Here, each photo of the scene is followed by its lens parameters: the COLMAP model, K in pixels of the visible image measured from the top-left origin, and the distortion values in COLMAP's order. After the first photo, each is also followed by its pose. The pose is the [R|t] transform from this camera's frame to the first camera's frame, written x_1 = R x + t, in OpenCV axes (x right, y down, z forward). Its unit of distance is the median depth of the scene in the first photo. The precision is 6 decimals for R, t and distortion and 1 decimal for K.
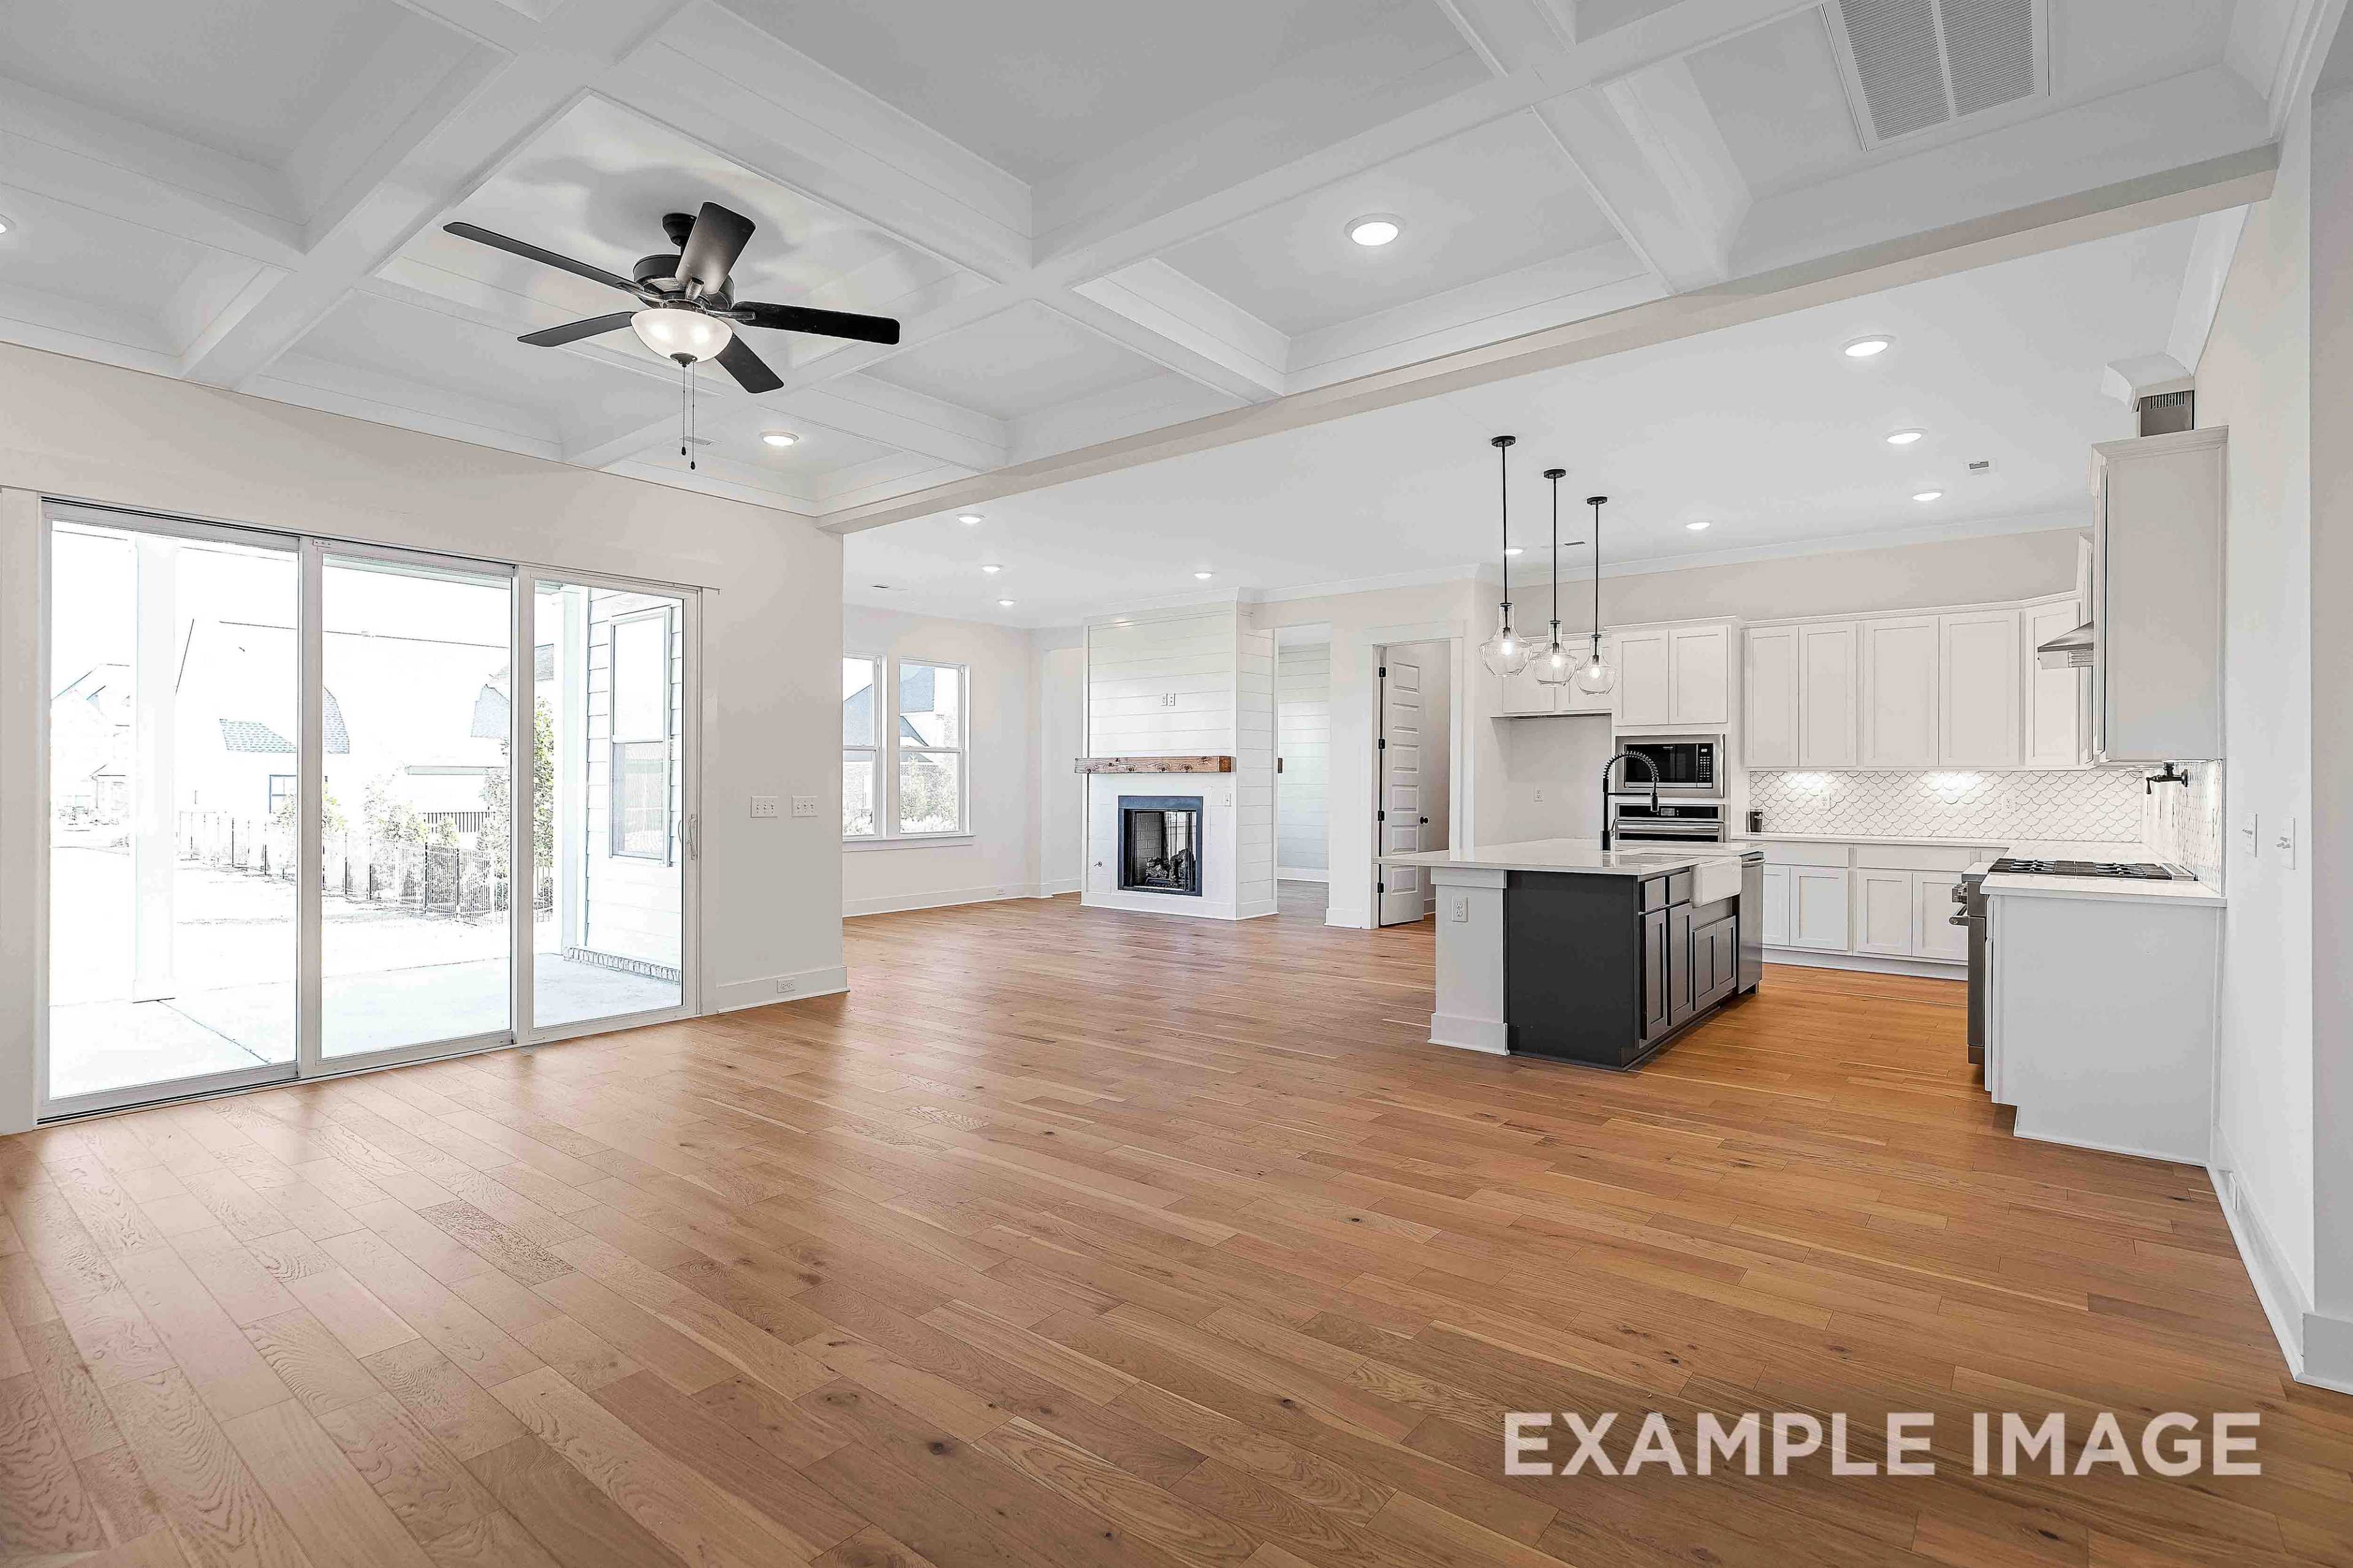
lens RADIAL K [[1121.3, 0, 1186.4], [0, 1121.3, 778.3], [0, 0, 1]] dist [-0.000066, 0.000041]
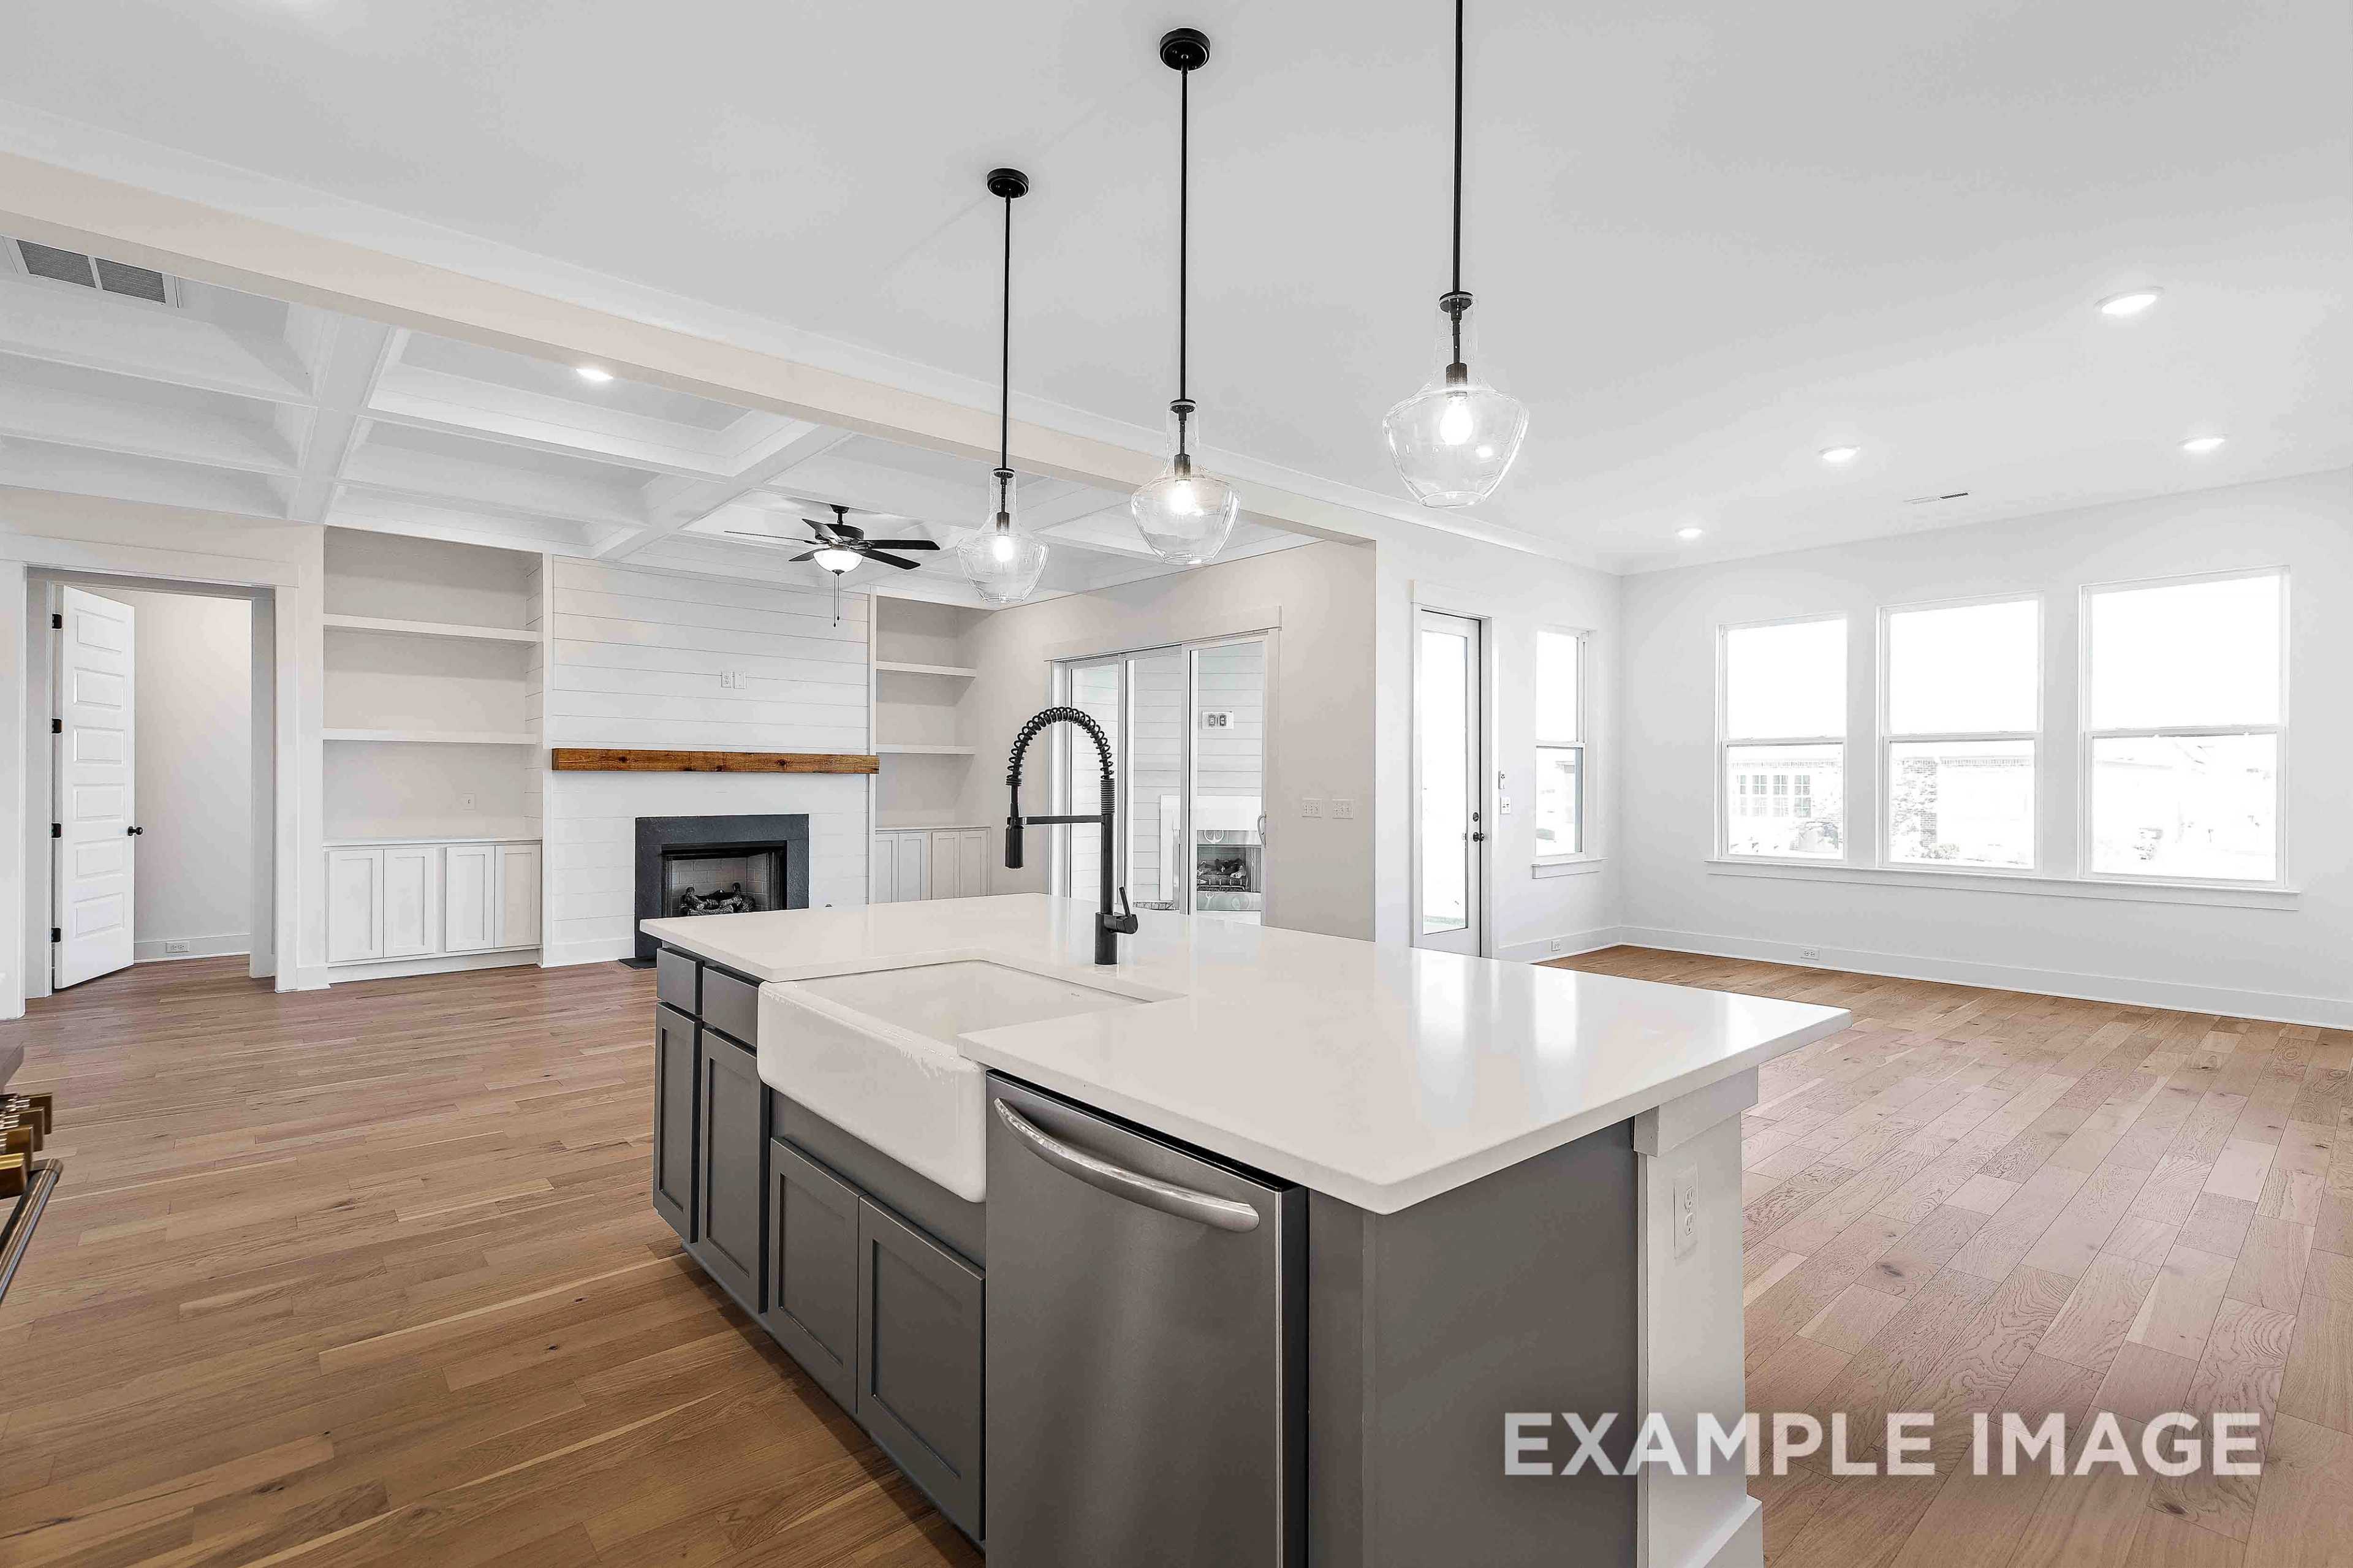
lens RADIAL K [[1072.1, 0, 1171.1], [0, 1072.1, 781.6], [0, 0, 1]] dist [-0.001343, -0.000776]
pose [[-0.184775, -0.004208, -0.982772, 1.040182], [0.000255, 0.999991, -0.004330, 0.005497], [0.982781, -0.001051, -0.184772, 1.543273]]
